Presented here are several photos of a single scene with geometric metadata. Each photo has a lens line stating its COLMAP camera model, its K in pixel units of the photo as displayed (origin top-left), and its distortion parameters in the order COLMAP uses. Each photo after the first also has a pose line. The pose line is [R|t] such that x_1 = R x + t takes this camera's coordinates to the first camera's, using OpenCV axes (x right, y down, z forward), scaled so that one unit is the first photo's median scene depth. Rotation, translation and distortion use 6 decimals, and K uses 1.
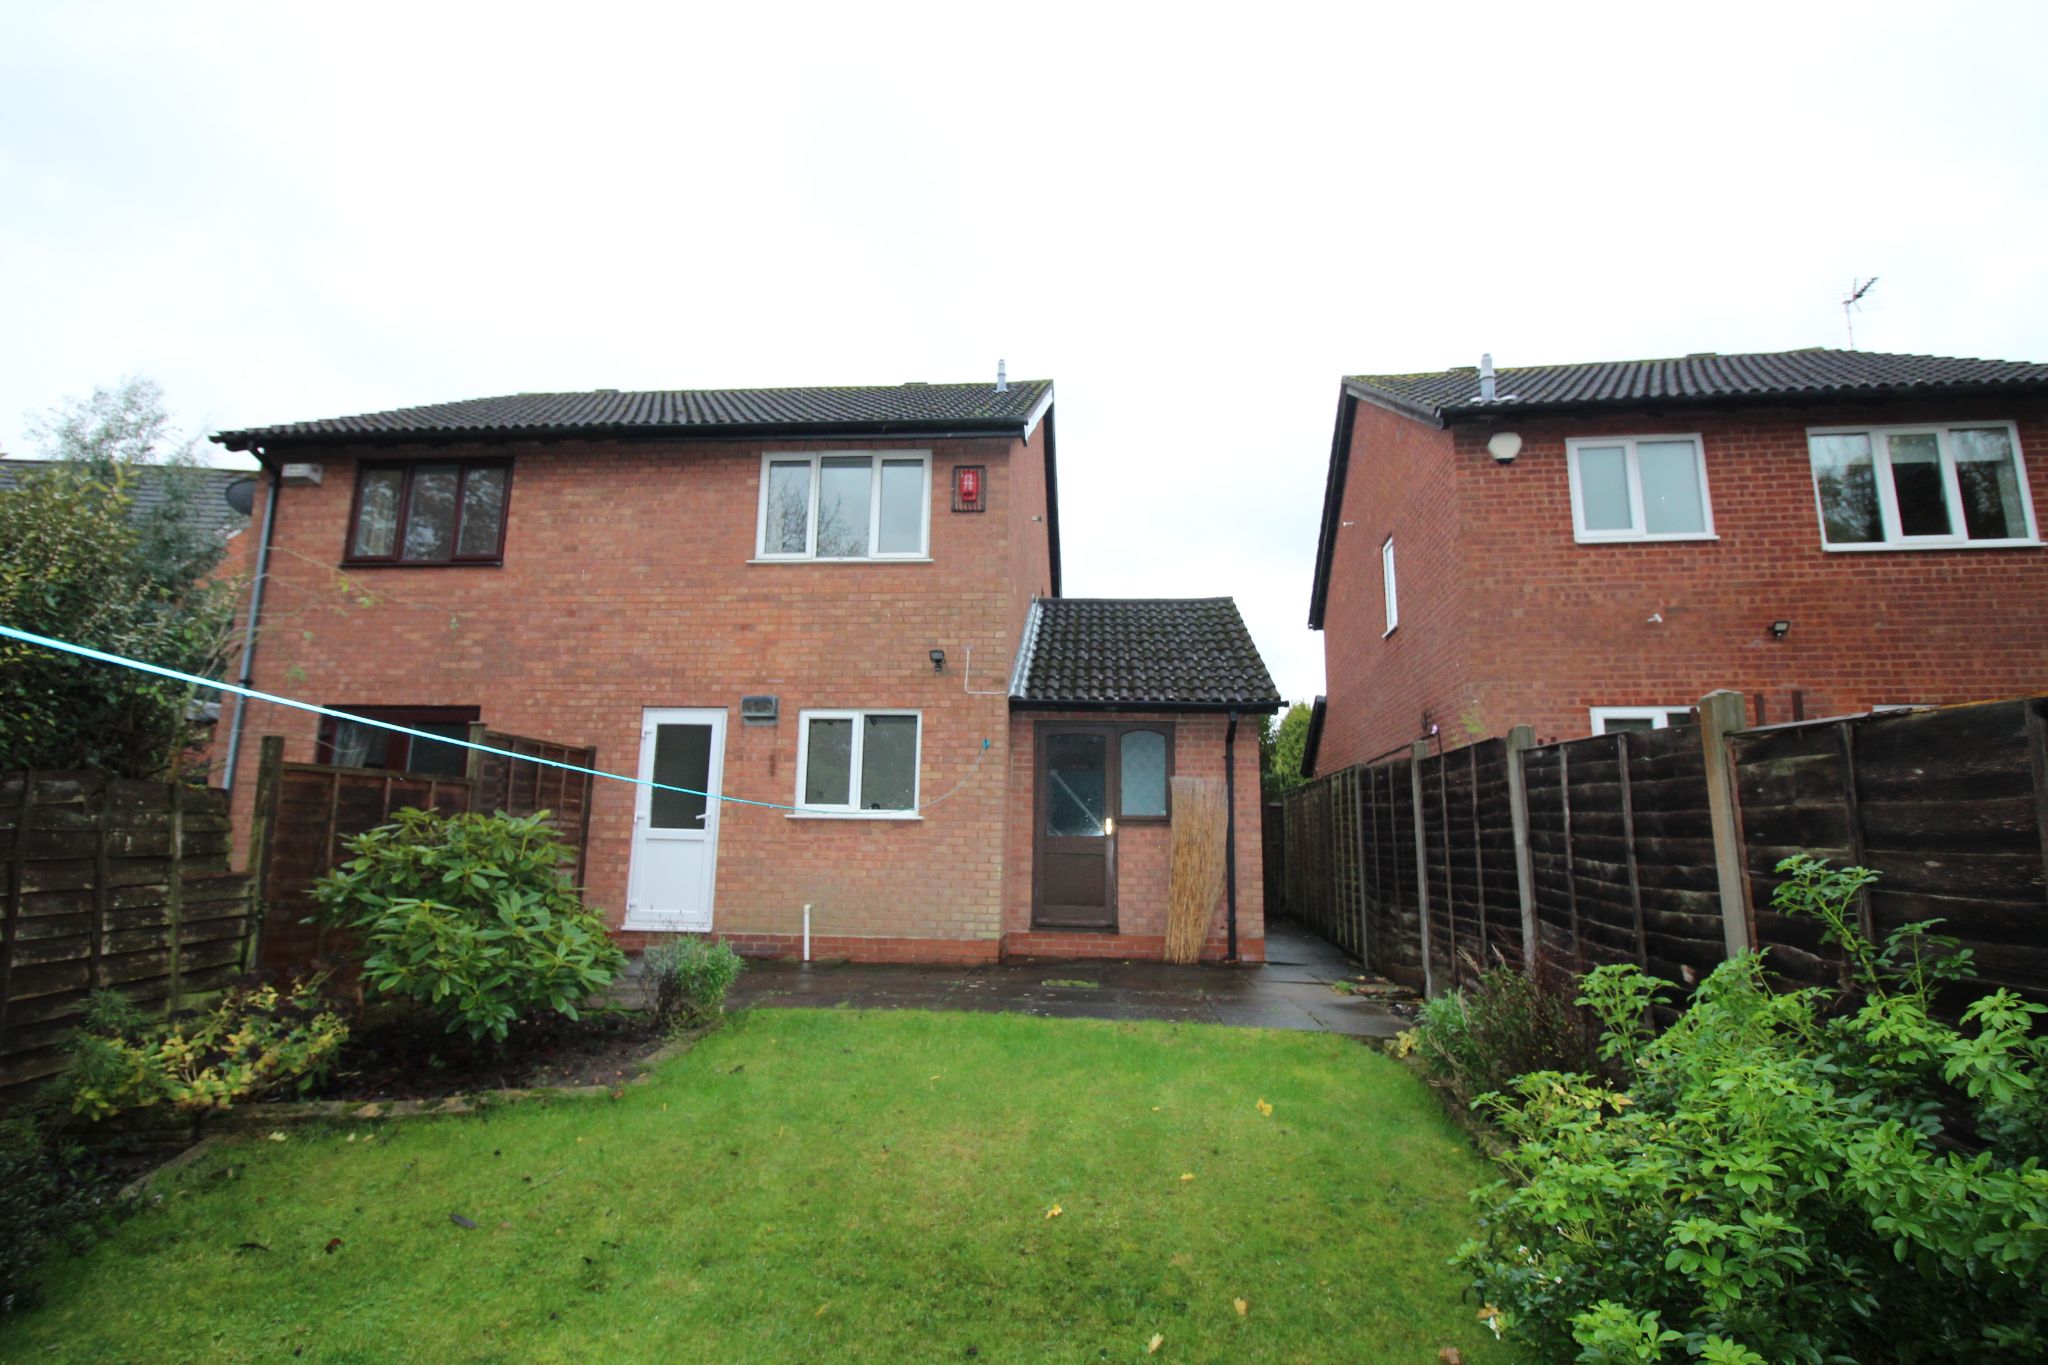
lens RADIAL K [[955.2, 0, 1022.7], [0, 955.2, 670.8], [0, 0, 1]] dist [-0.019214, -0.000843]
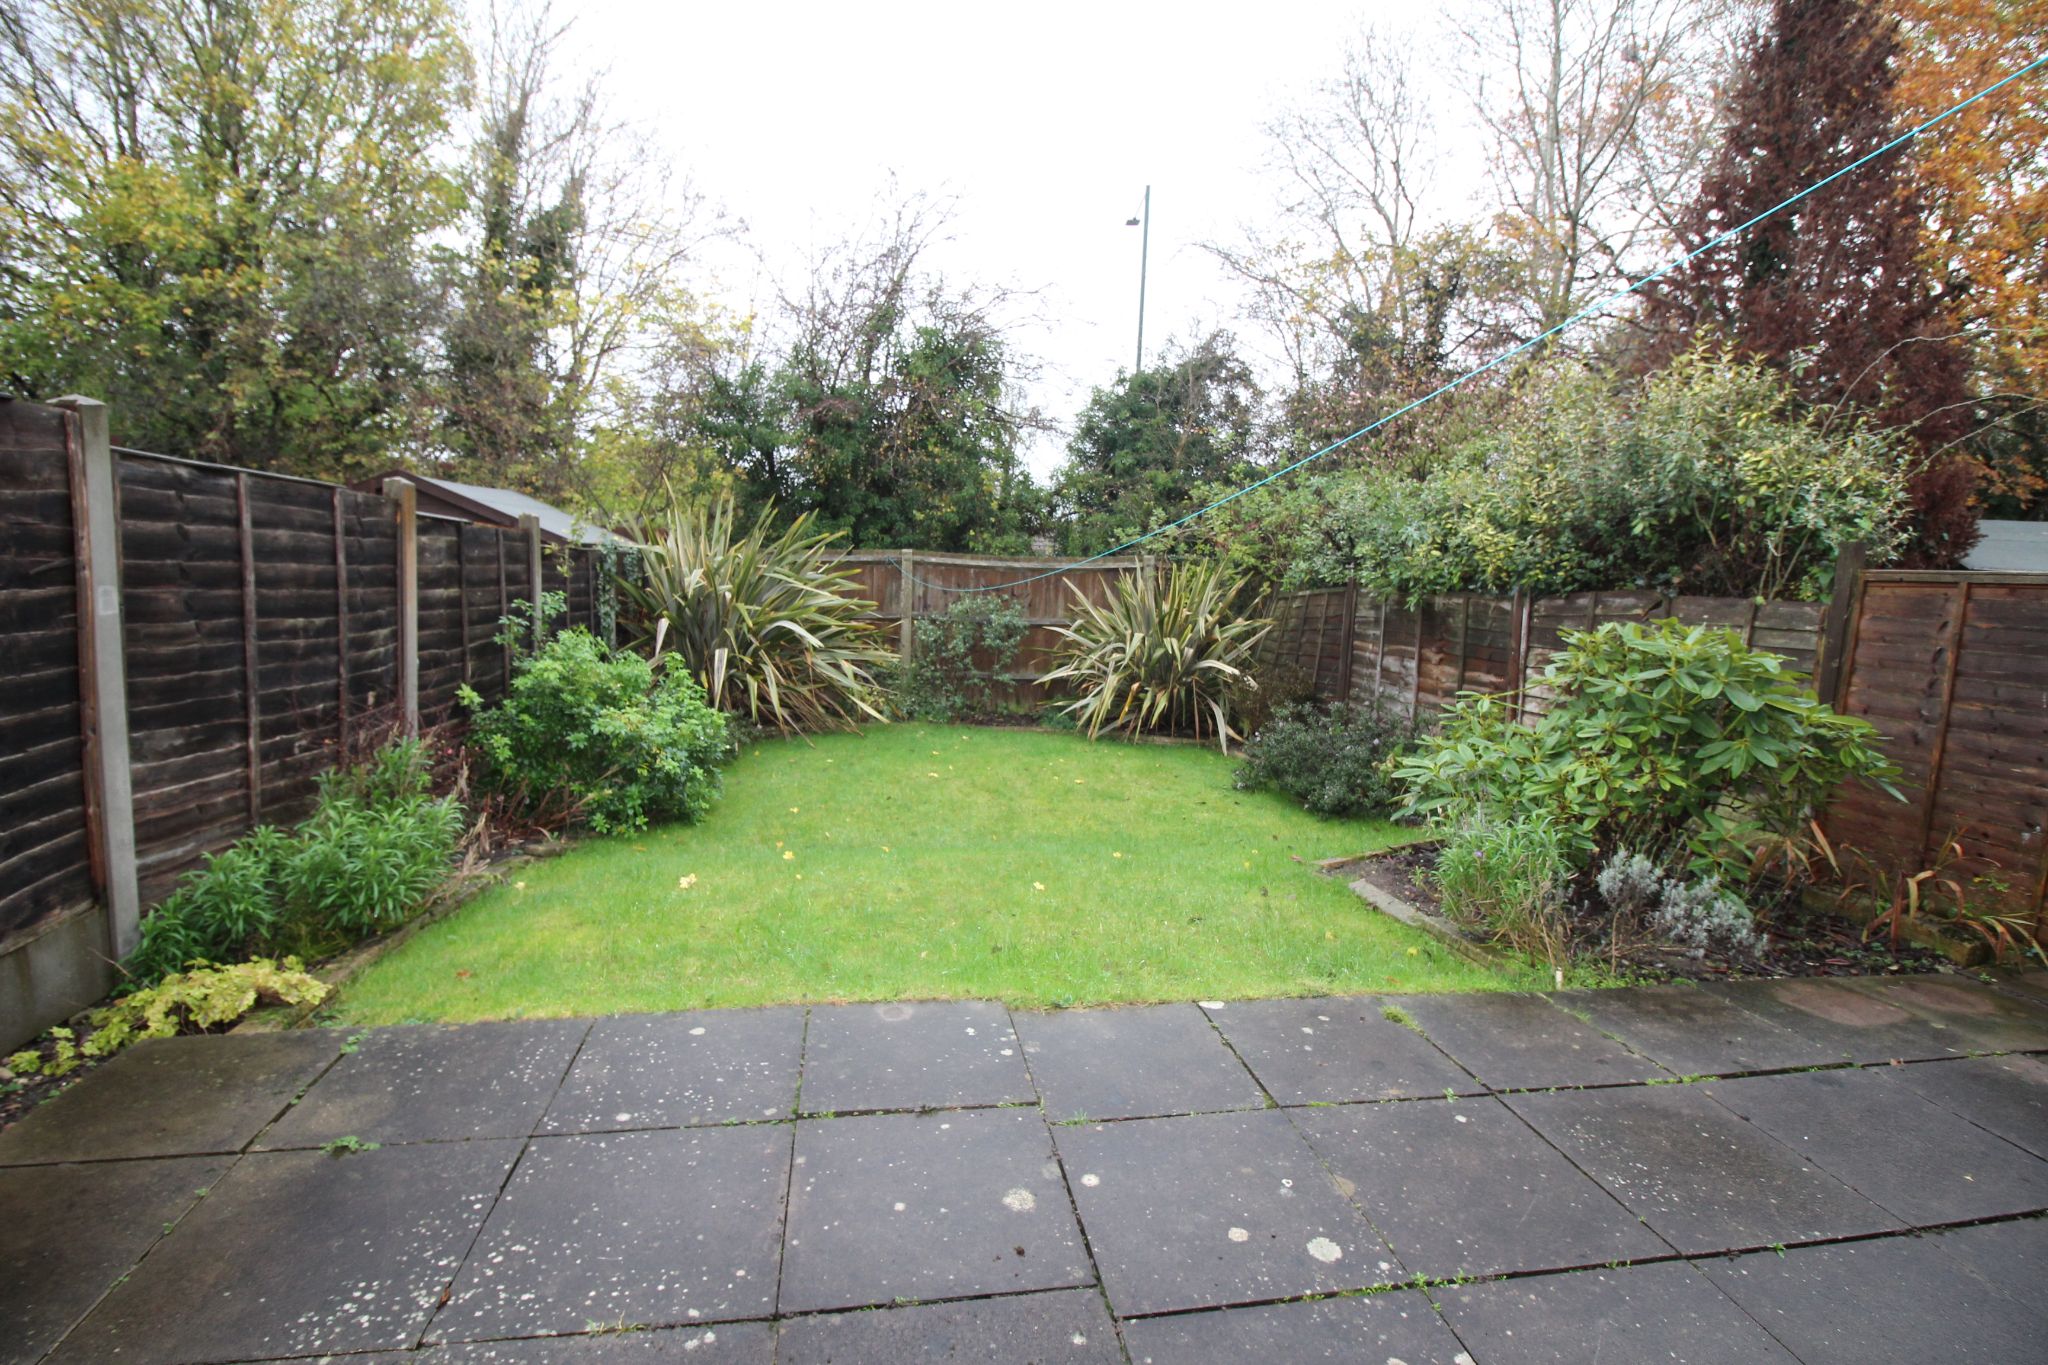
lens RADIAL K [[955.2, 0, 1023.1], [0, 955.2, 683.5], [0, 0, 1]] dist [-0.019214, -0.000843]
pose [[-0.967174, -0.017447, -0.253515, 0.182423], [-0.008543, 0.999309, -0.036180, 0.300554], [0.253971, -0.032827, -0.966655, 2.116625]]
